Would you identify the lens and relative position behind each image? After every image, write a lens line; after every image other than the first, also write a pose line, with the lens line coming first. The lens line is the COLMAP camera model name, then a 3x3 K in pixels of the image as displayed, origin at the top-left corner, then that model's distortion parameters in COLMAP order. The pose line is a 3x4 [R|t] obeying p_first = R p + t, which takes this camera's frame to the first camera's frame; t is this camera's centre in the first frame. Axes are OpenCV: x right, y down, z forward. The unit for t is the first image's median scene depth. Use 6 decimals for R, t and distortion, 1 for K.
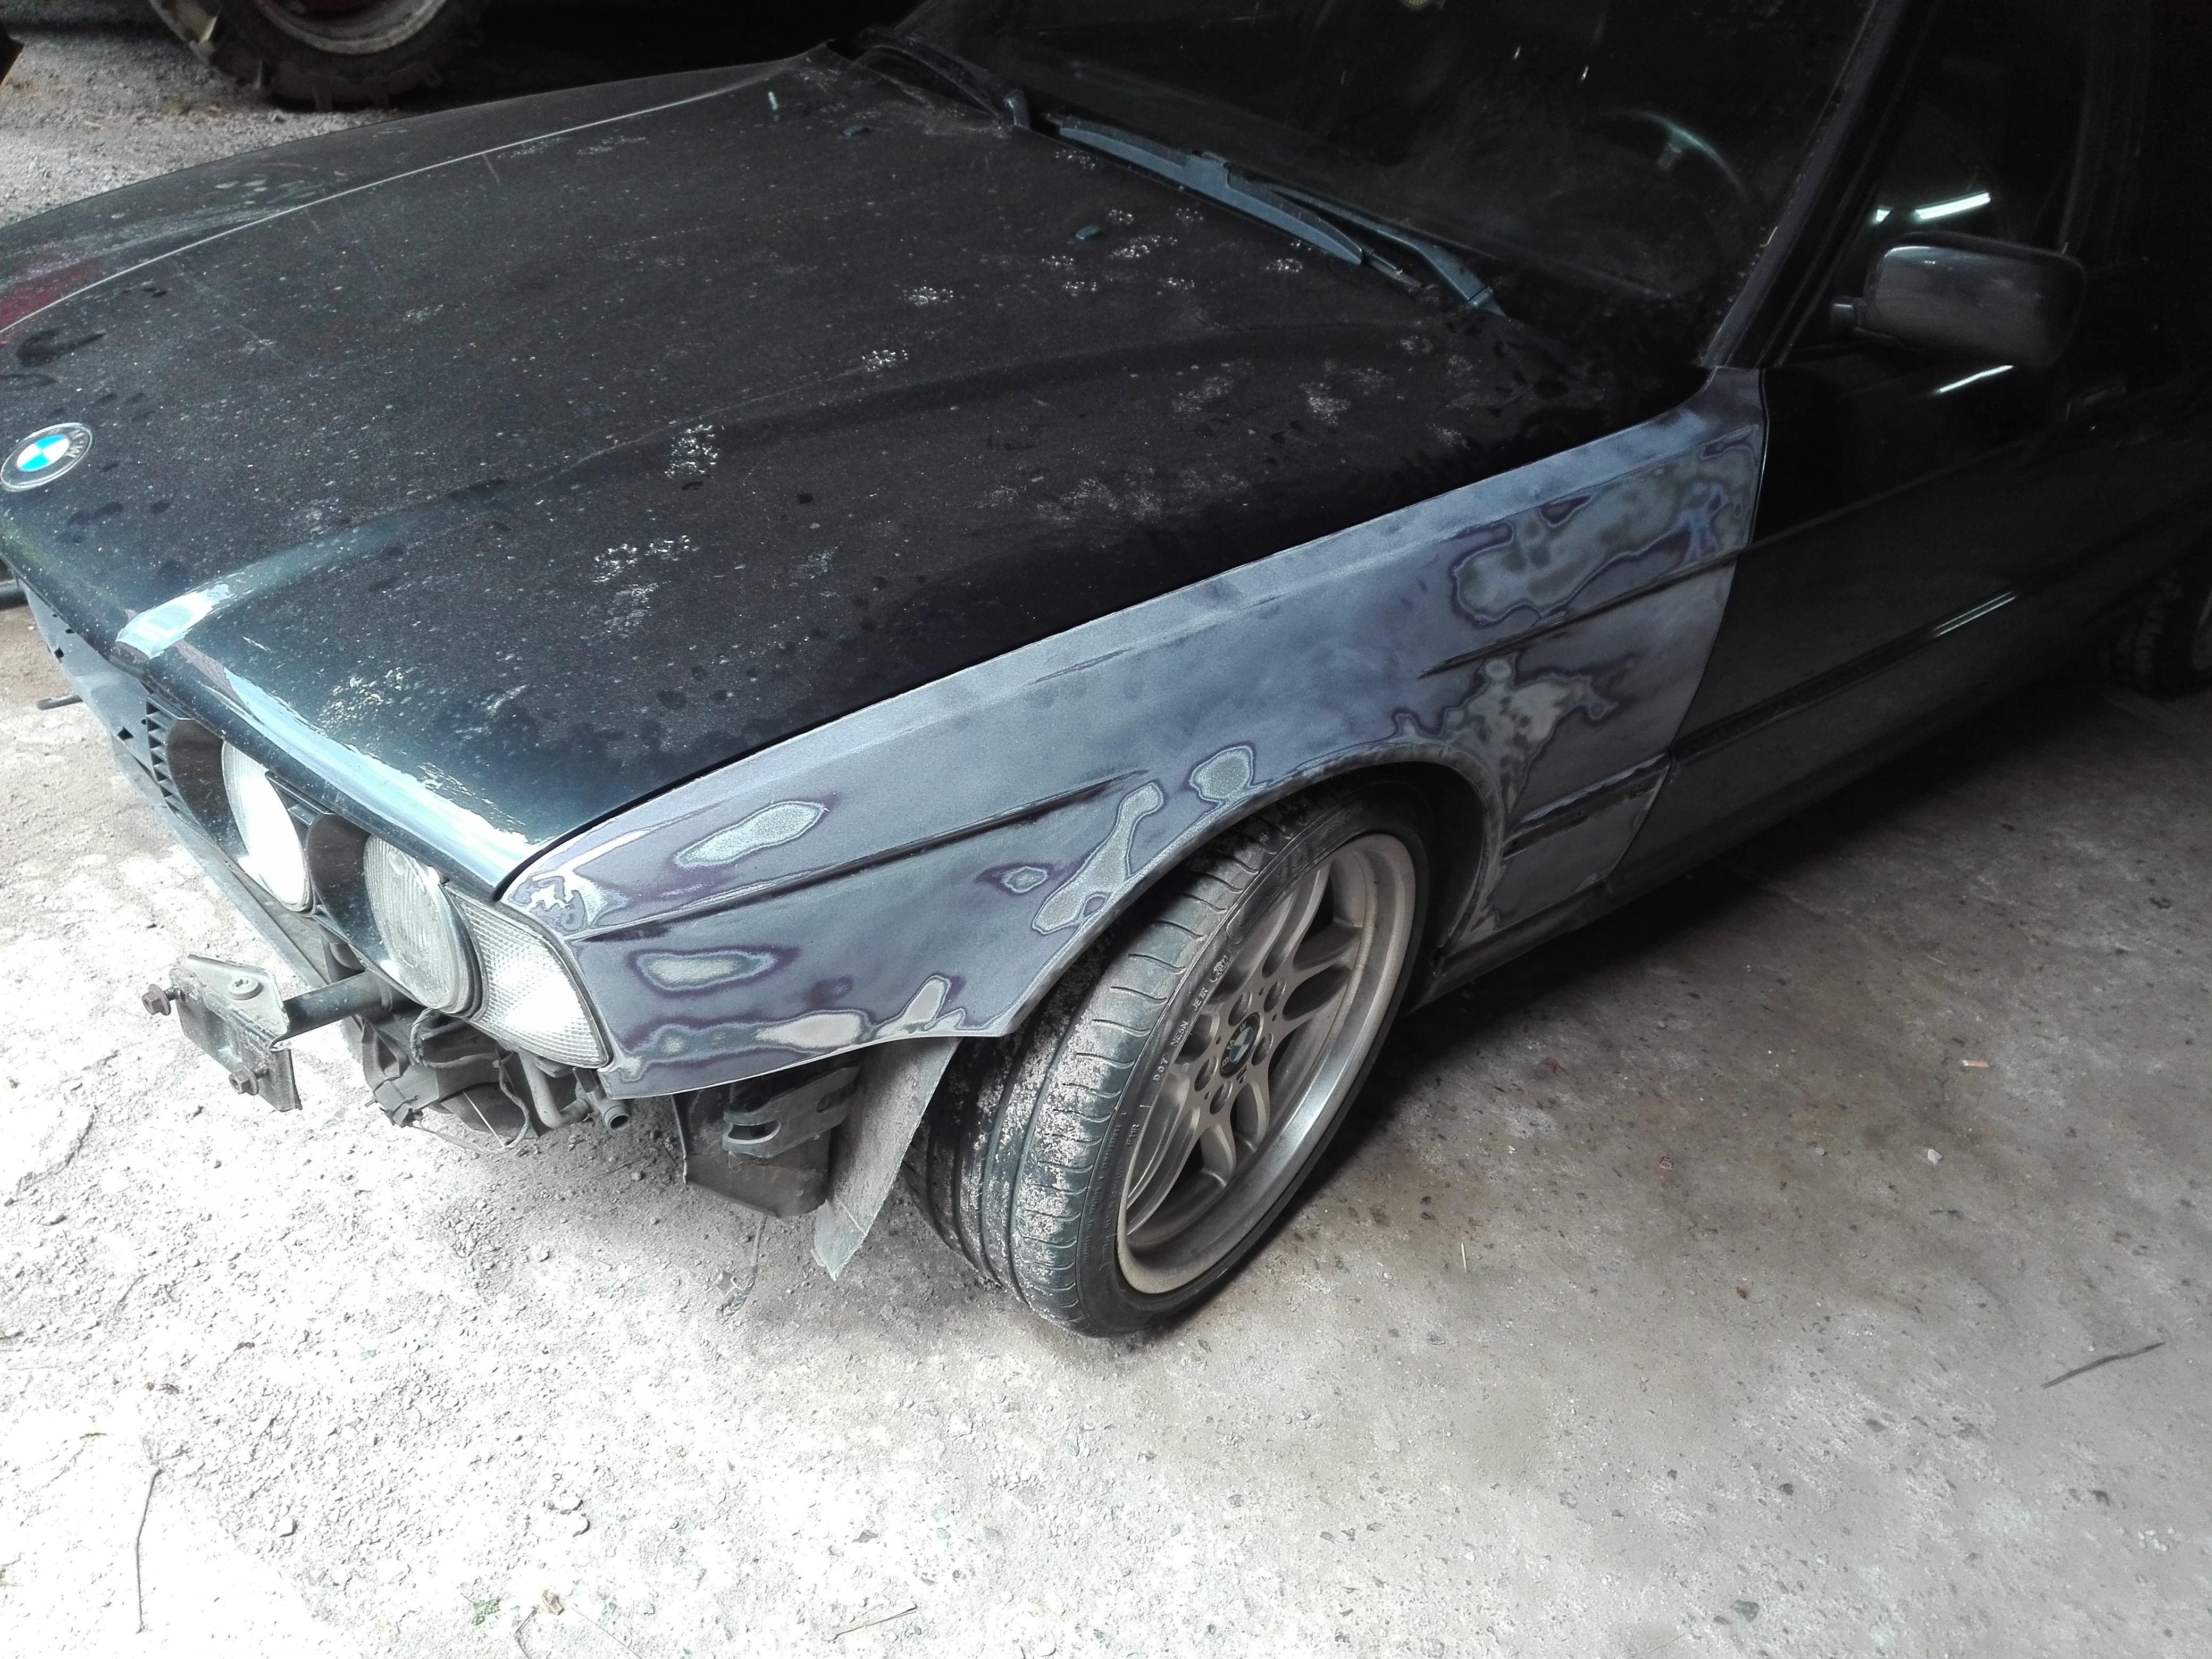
lens RADIAL K [[1806.7, 0, 1106.0], [0, 1806.7, 829.5], [0, 0, 1]] dist [0.136302, -0.282077]
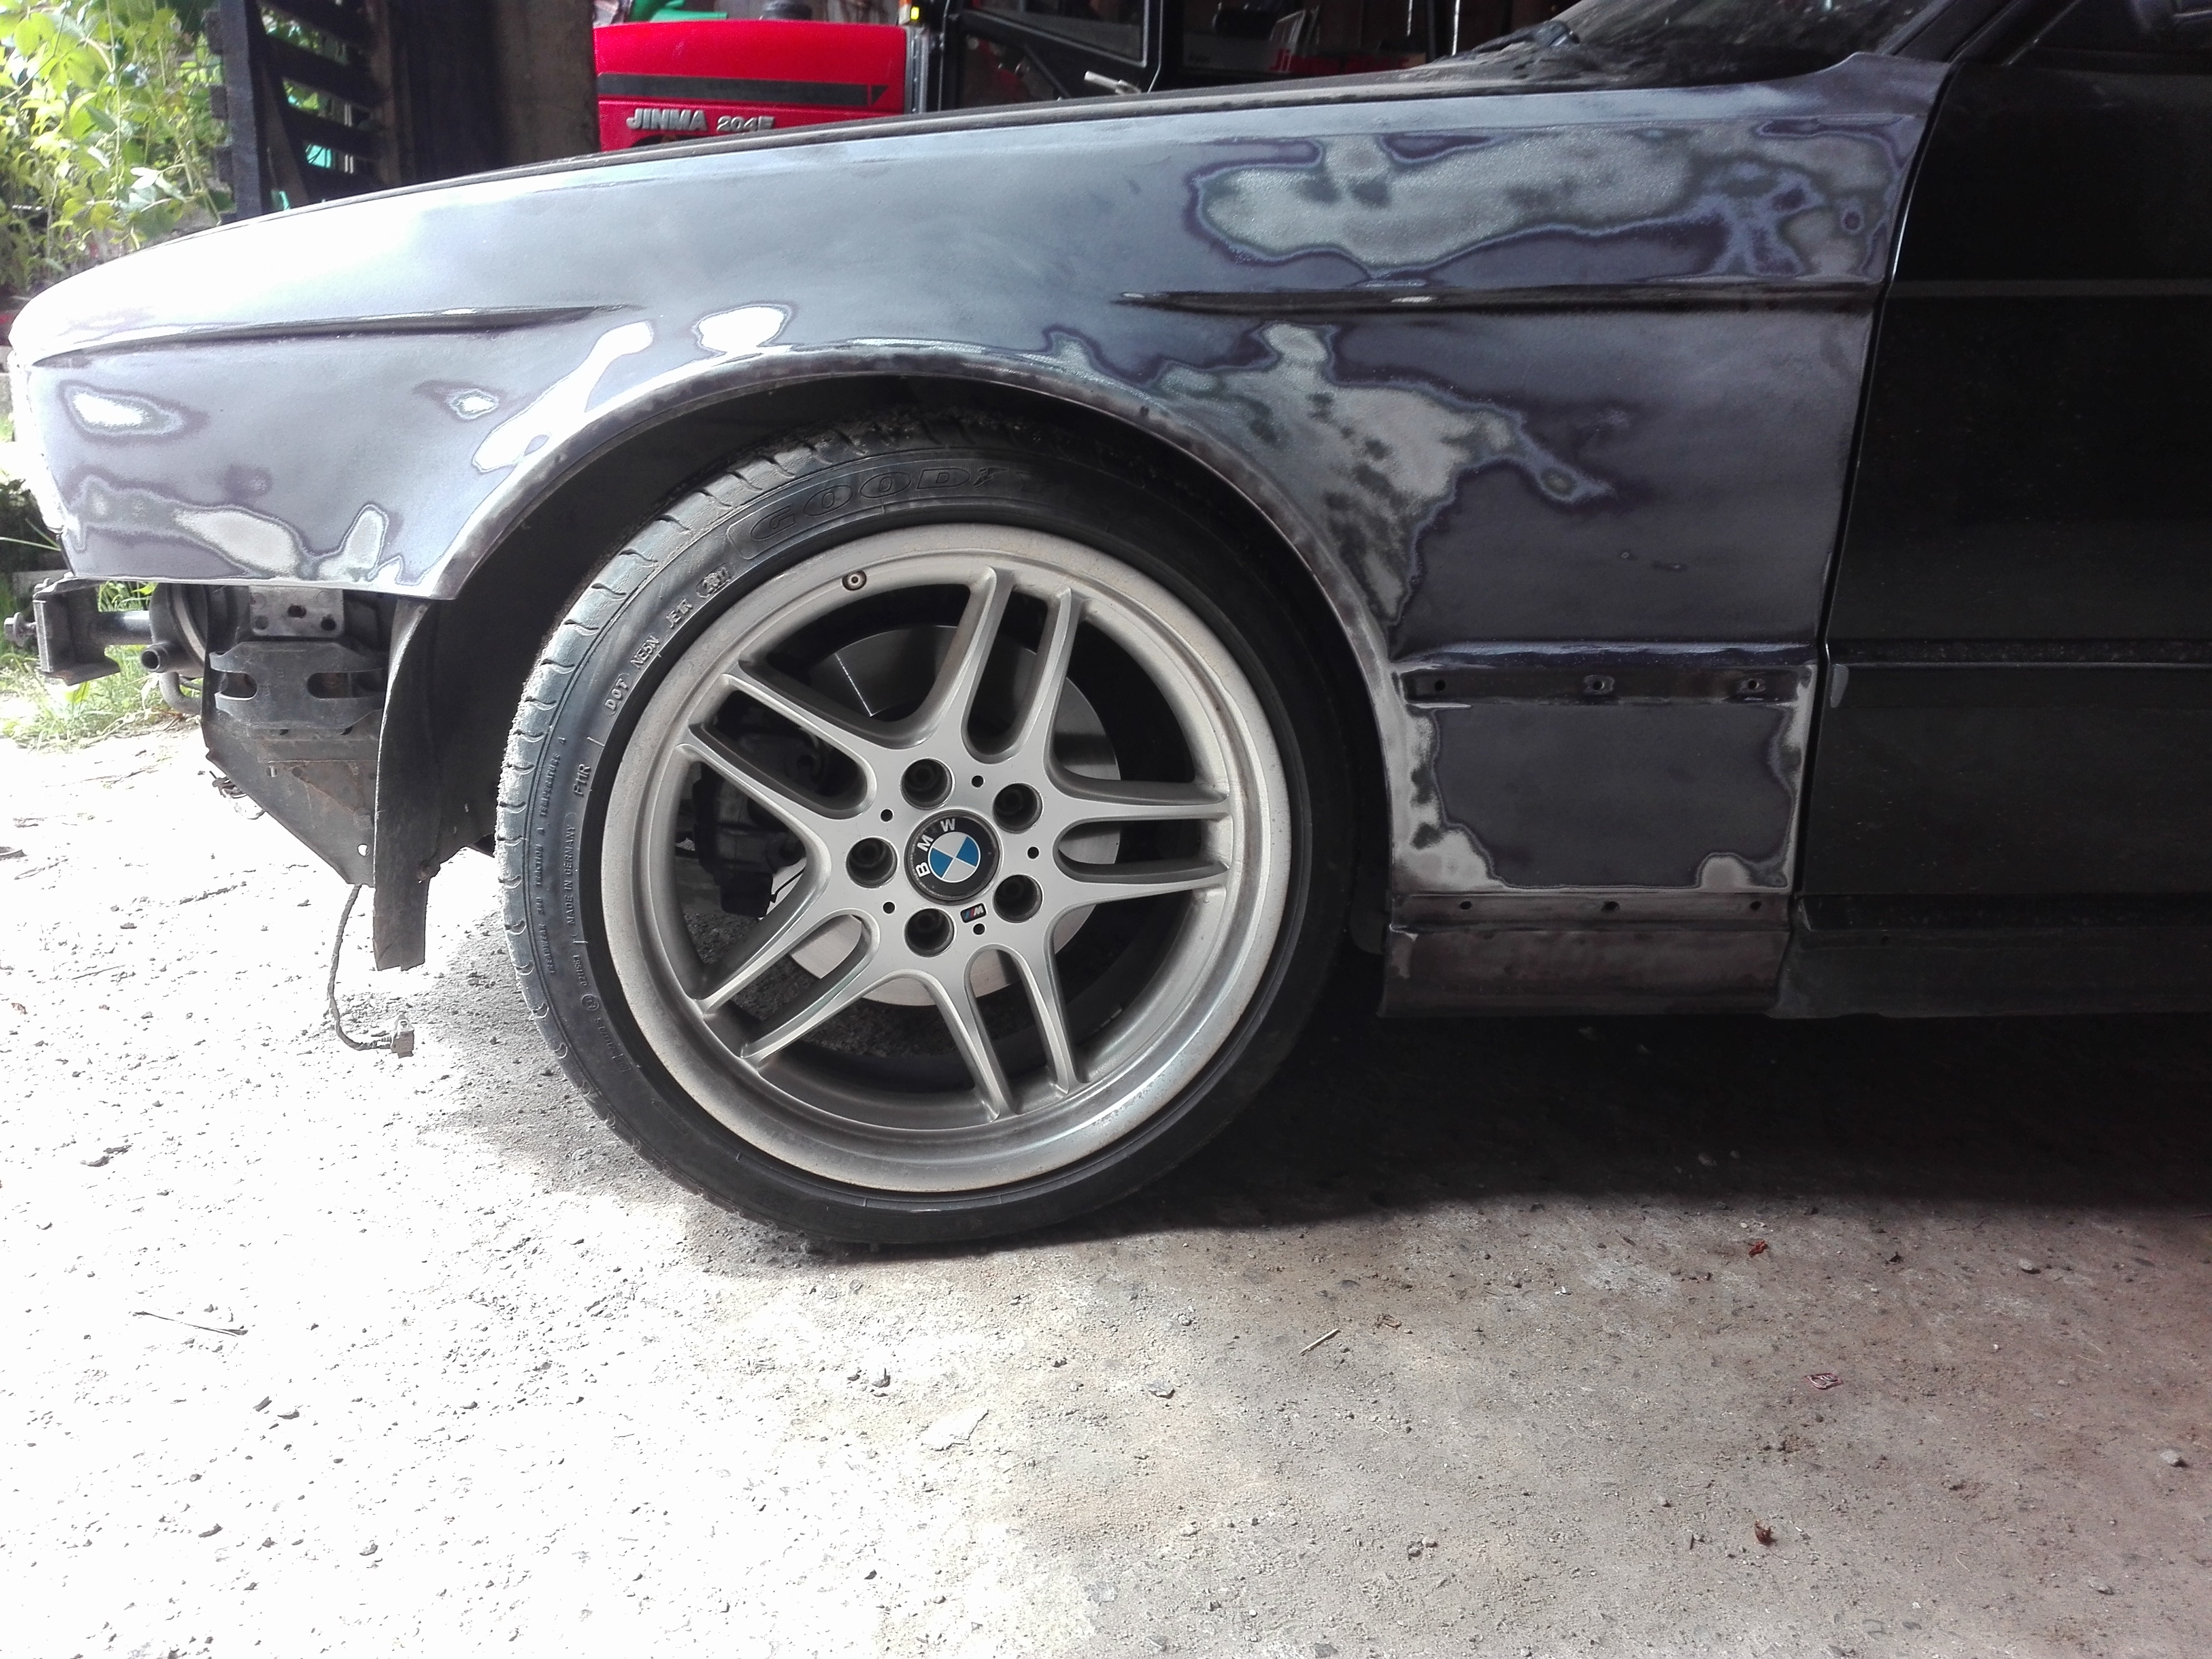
lens RADIAL K [[1806.7, 0, 1106.0], [0, 1806.7, 829.5], [0, 0, 1]] dist [0.136302, -0.282077]
pose [[0.782275, 0.056284, -0.620386, 0.644395], [-0.269385, 0.928537, -0.255441, 0.309581], [0.561674, 0.366948, 0.741533, 0.514683]]
